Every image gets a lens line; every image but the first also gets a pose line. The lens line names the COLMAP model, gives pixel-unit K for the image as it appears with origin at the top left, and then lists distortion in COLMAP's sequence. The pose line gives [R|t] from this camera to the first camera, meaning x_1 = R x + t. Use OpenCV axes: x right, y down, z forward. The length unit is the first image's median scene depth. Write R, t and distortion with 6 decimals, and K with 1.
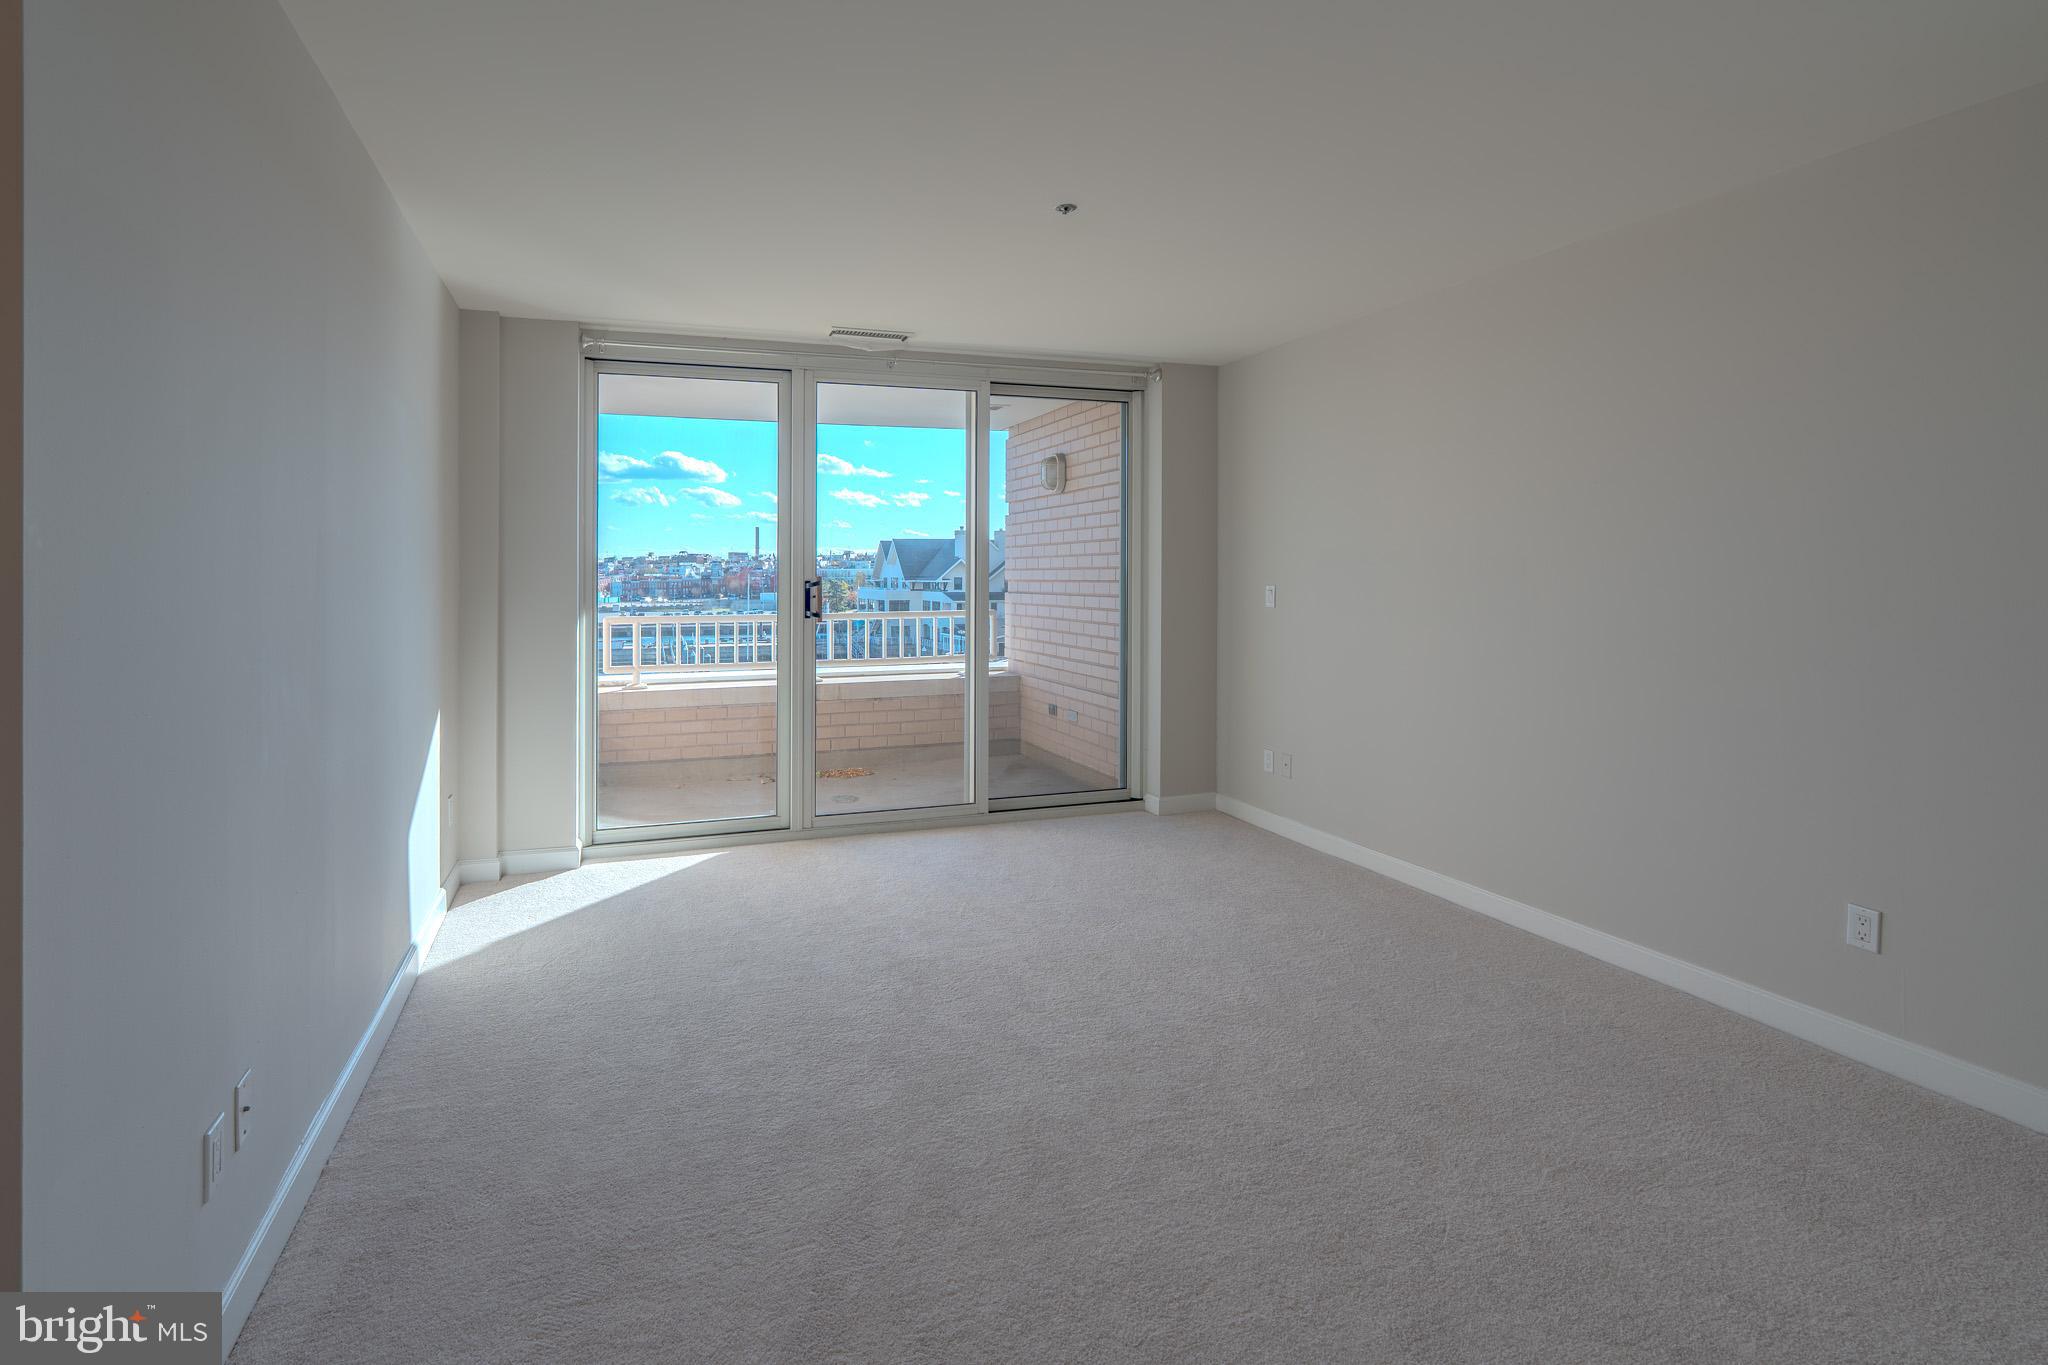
lens RADIAL K [[990.2, 0, 938.2], [0, 990.2, 550.0], [0, 0, 1]] dist [-0.000734, 0.001124]
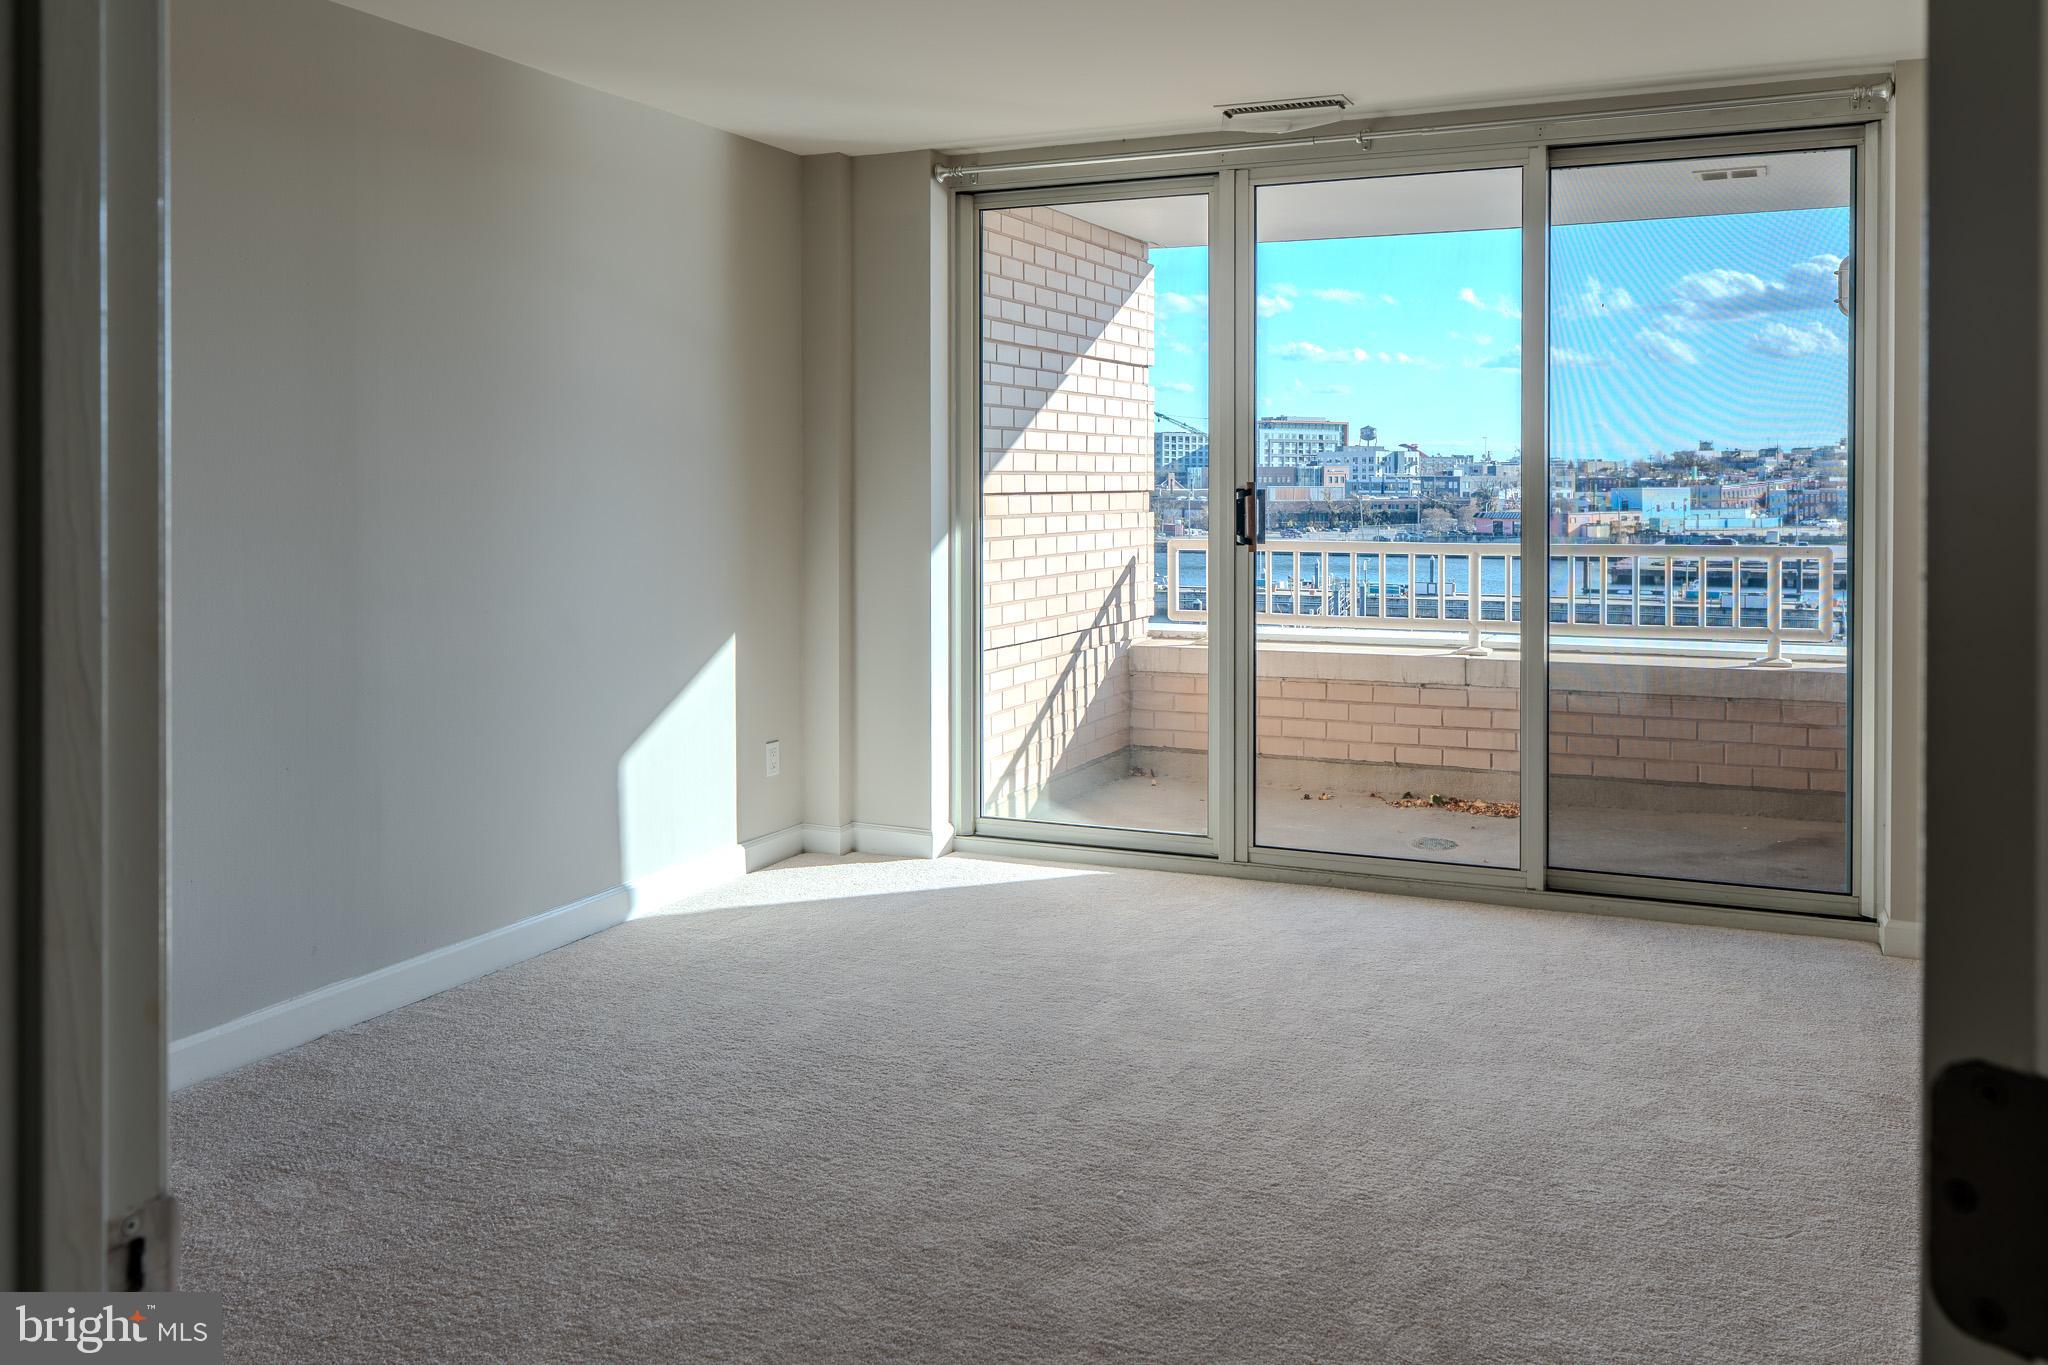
lens RADIAL K [[1659.2, 0, 1027.1], [0, 1659.2, 456.8], [0, 0, 1]] dist [0.006744, 0.002597]
pose [[0.748428, -0.005689, -0.663191, 0.496925], [0.013638, 0.999884, 0.006814, 0.000083], [0.663075, -0.014145, 0.748419, 0.075296]]
